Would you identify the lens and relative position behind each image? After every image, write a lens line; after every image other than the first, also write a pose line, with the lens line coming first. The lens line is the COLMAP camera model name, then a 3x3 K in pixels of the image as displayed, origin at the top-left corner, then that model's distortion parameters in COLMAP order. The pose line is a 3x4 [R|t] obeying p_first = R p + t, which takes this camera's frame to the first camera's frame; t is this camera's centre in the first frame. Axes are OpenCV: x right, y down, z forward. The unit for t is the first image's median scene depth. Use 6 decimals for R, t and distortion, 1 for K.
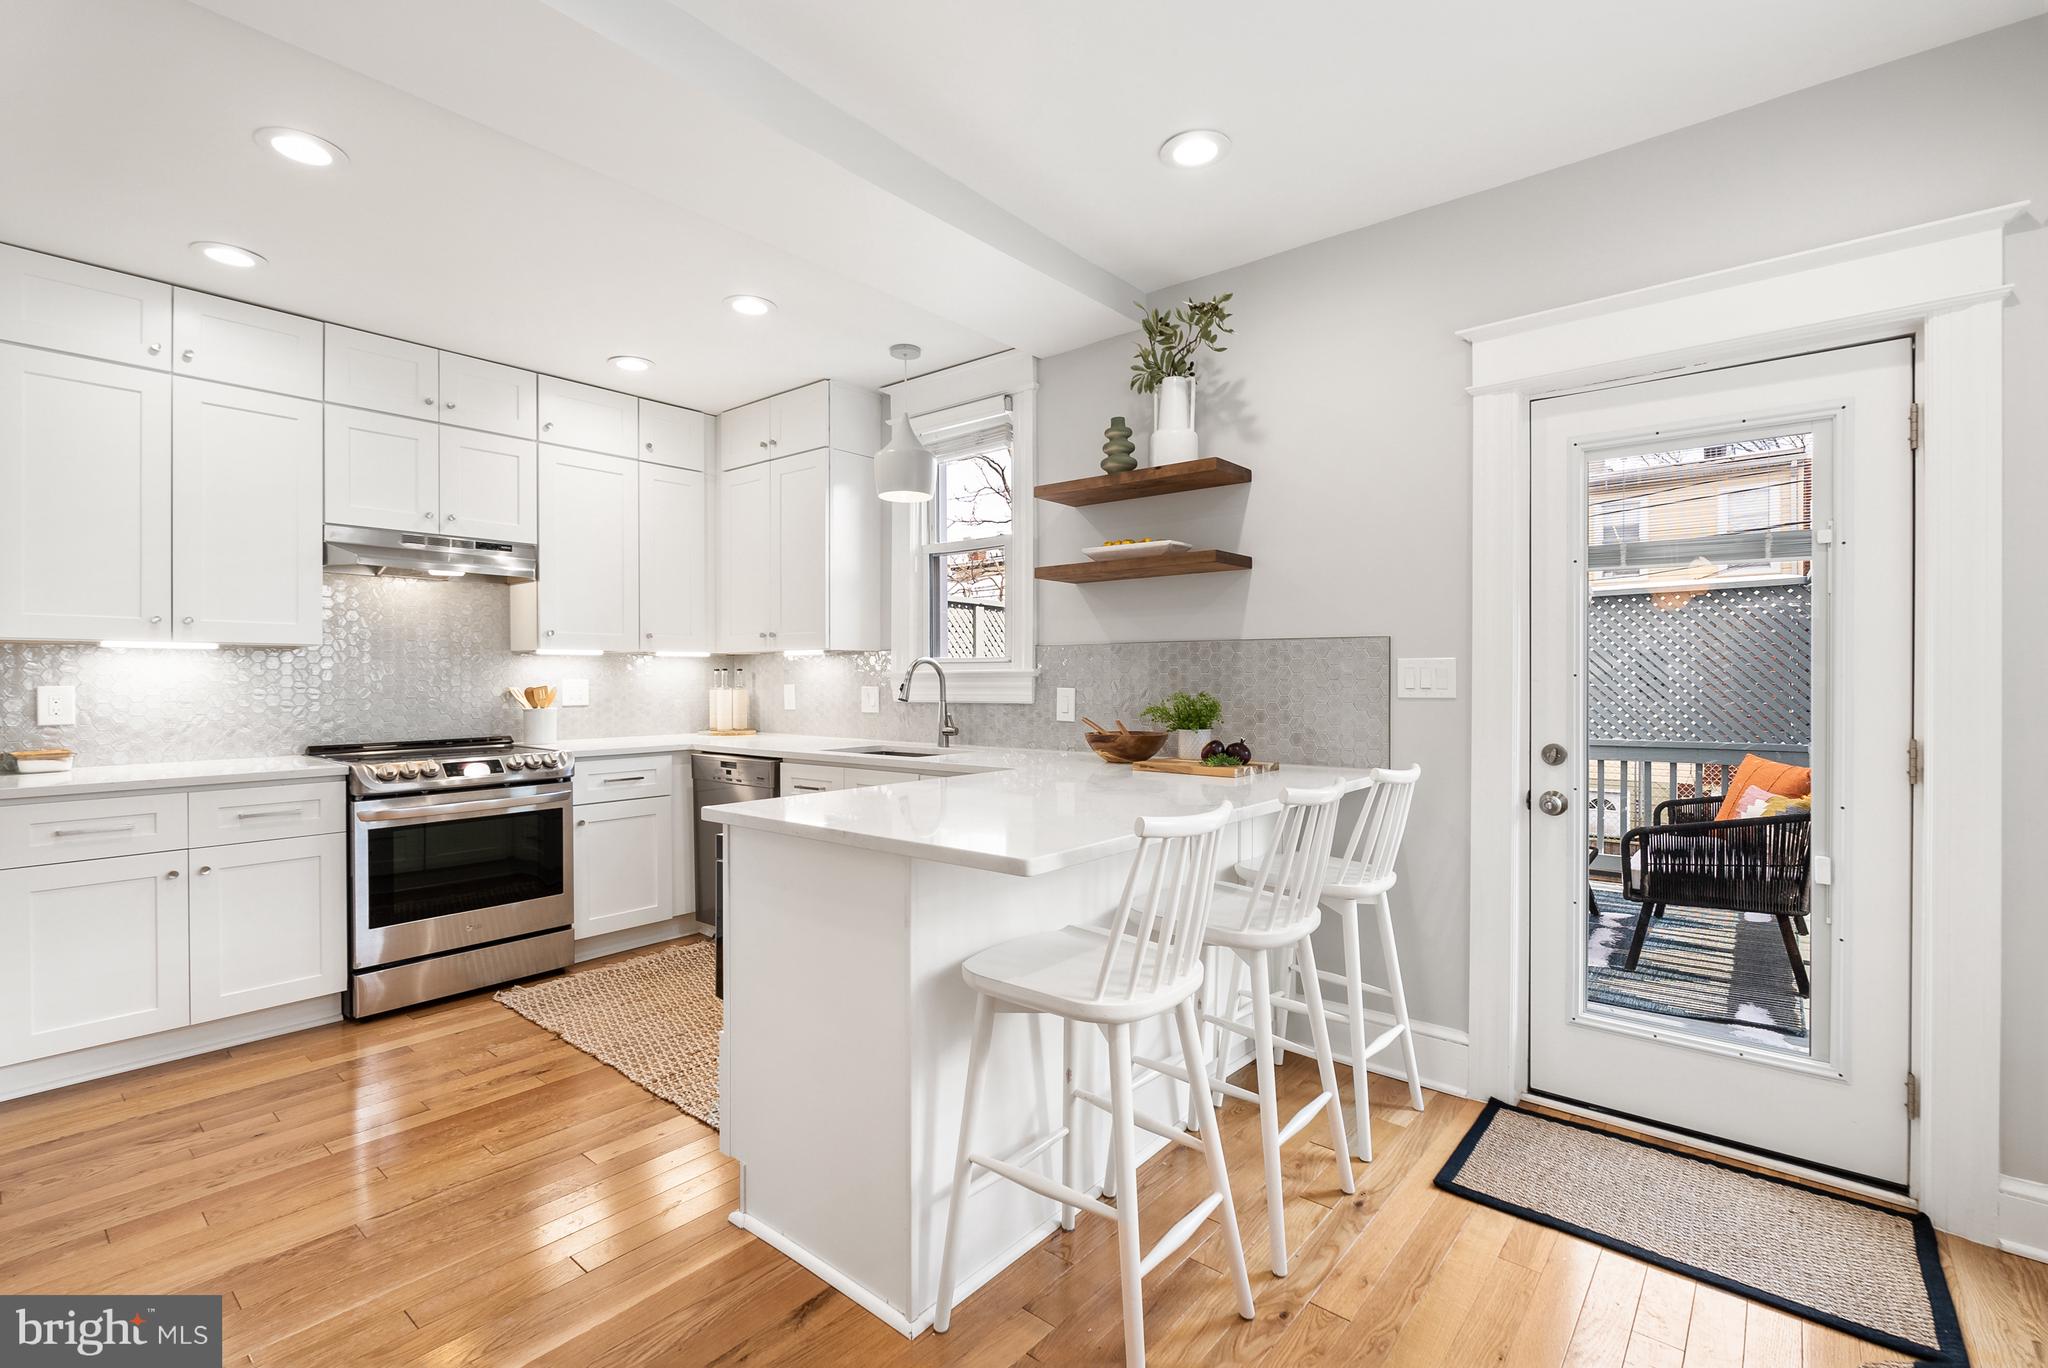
lens RADIAL K [[918.3, 0, 1026.4], [0, 918.3, 681.8], [0, 0, 1]] dist [0.000114, -0.000969]
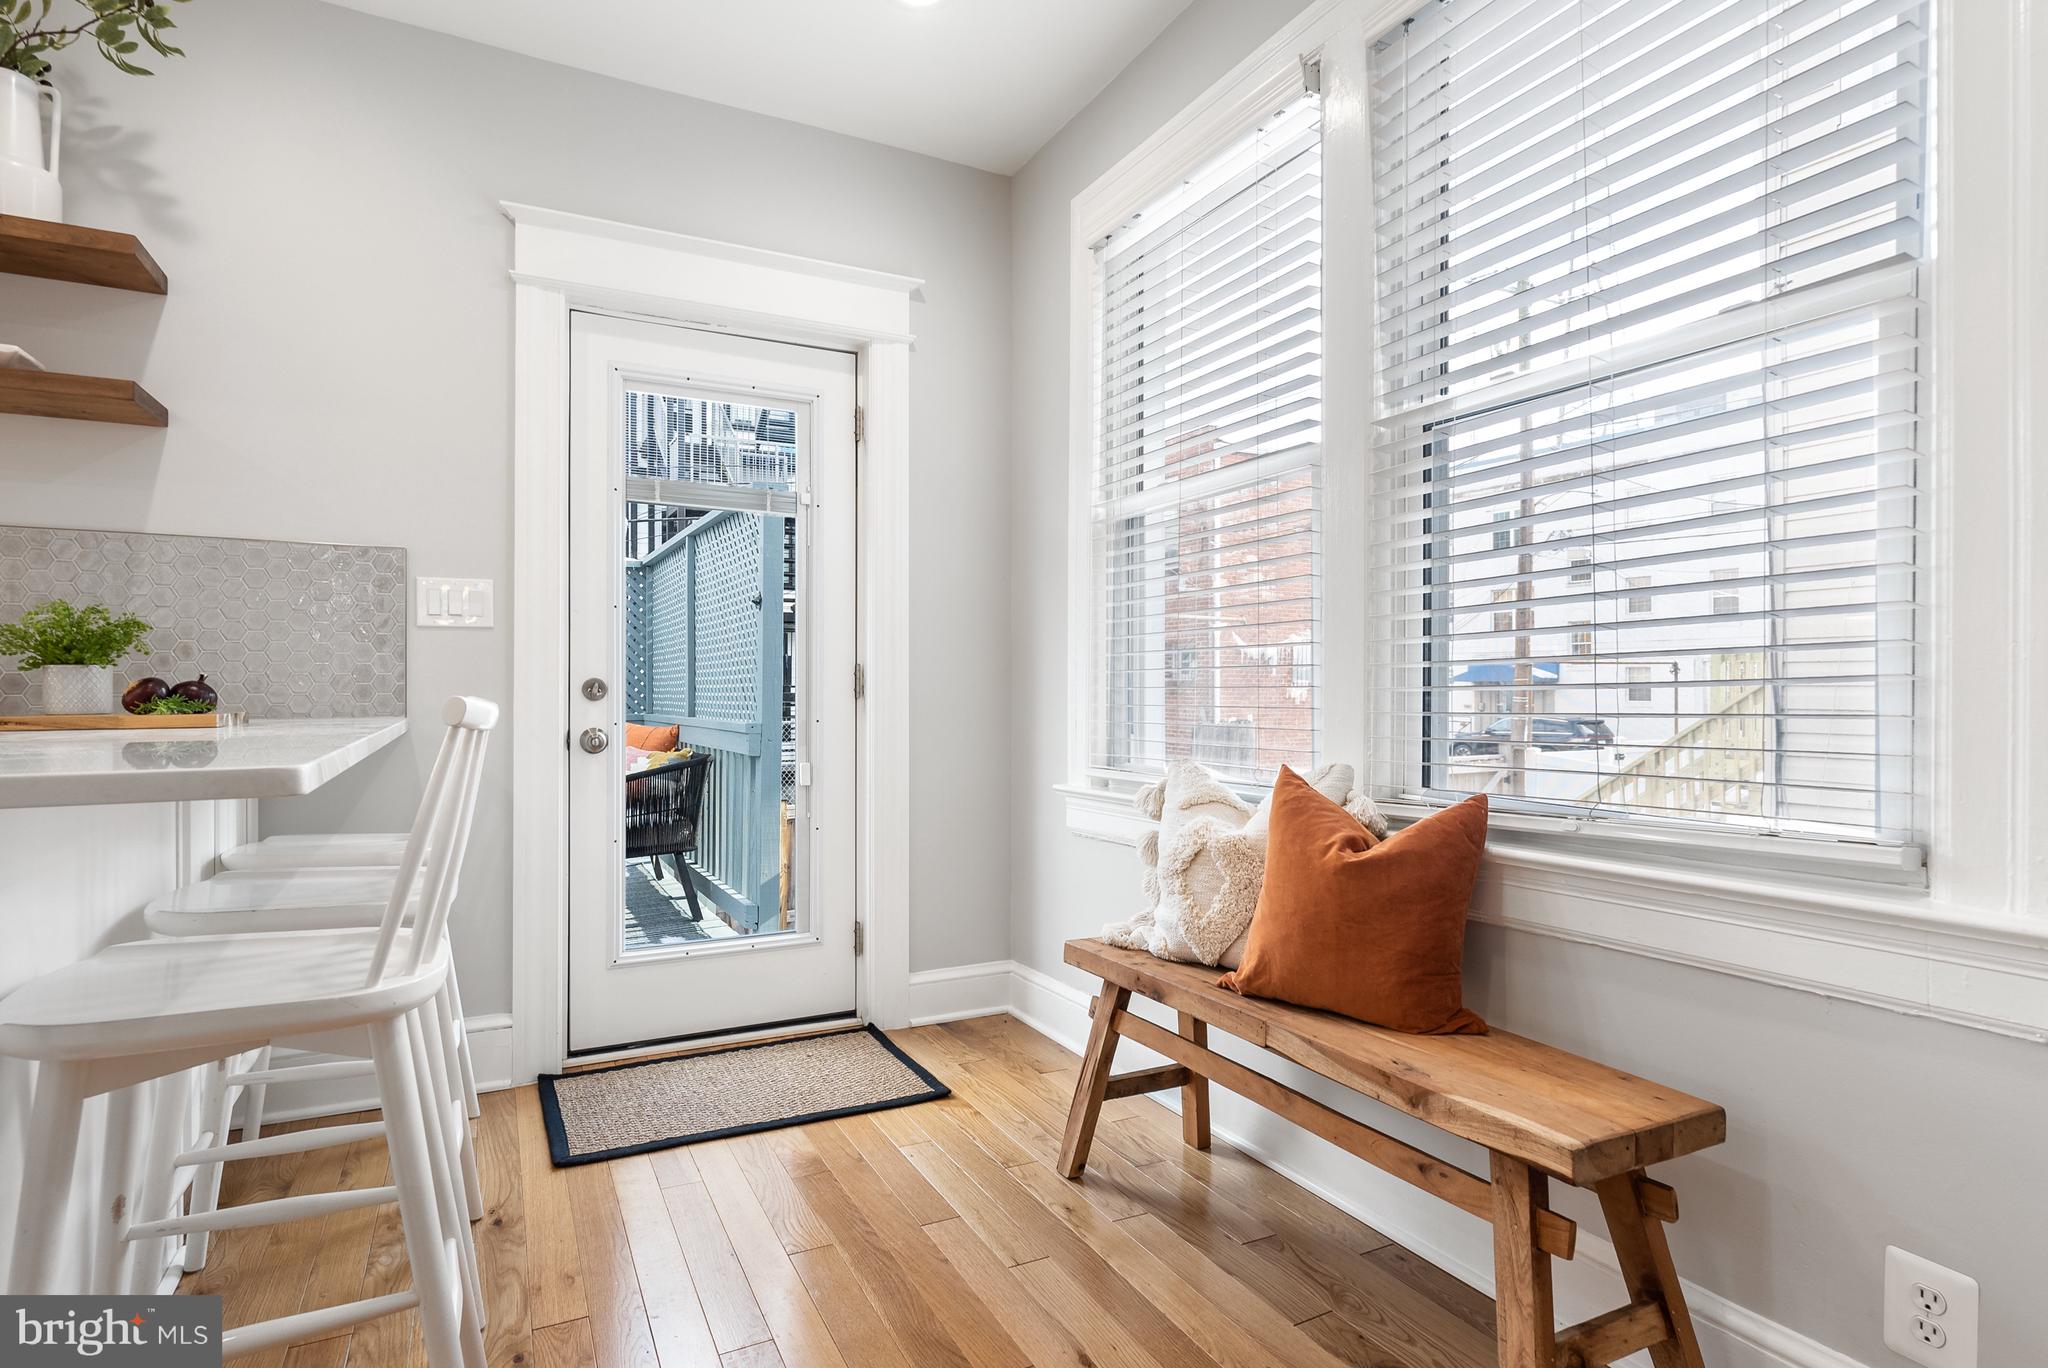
lens RADIAL K [[1049.1, 0, 1026.8], [0, 1049.1, 688.7], [0, 0, 1]] dist [-0.002820, 0.001076]
pose [[0.378496, 0.001291, 0.925602, -0.261442], [0.006336, 0.999972, -0.003985, 0.086249], [-0.925581, 0.007373, 0.378477, 0.176713]]
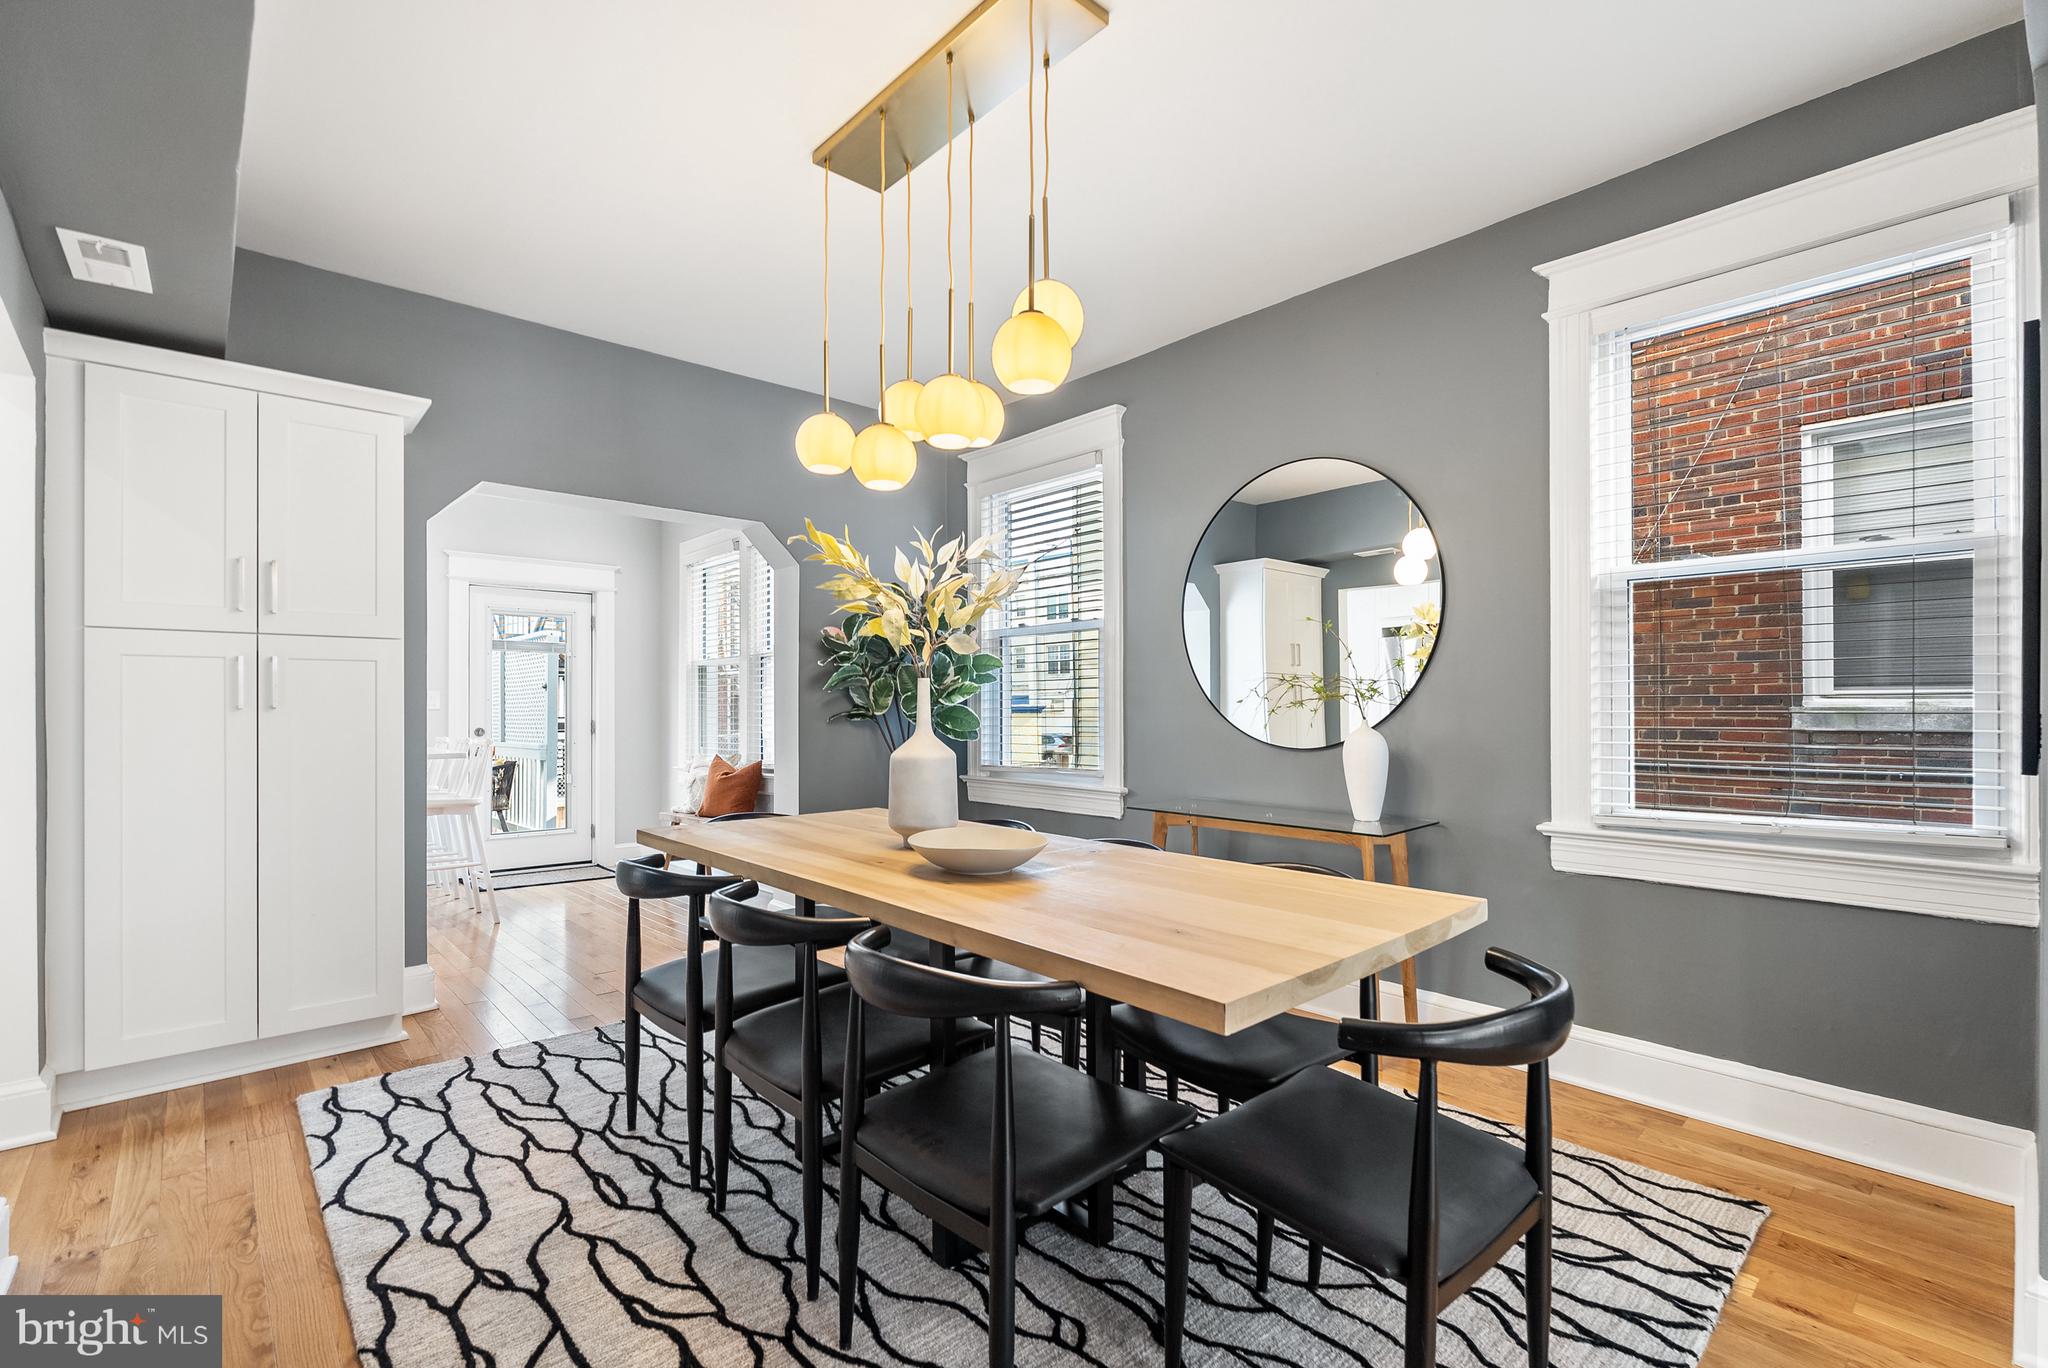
lens RADIAL K [[918.3, 0, 1023.9], [0, 918.3, 702.8], [0, 0, 1]] dist [0.000114, -0.000969]
pose [[0.138906, 0.009539, 0.990260, -1.646241], [0.013699, 0.999839, -0.011553, 0.050013], [-0.990211, 0.015170, 0.138753, -0.773056]]
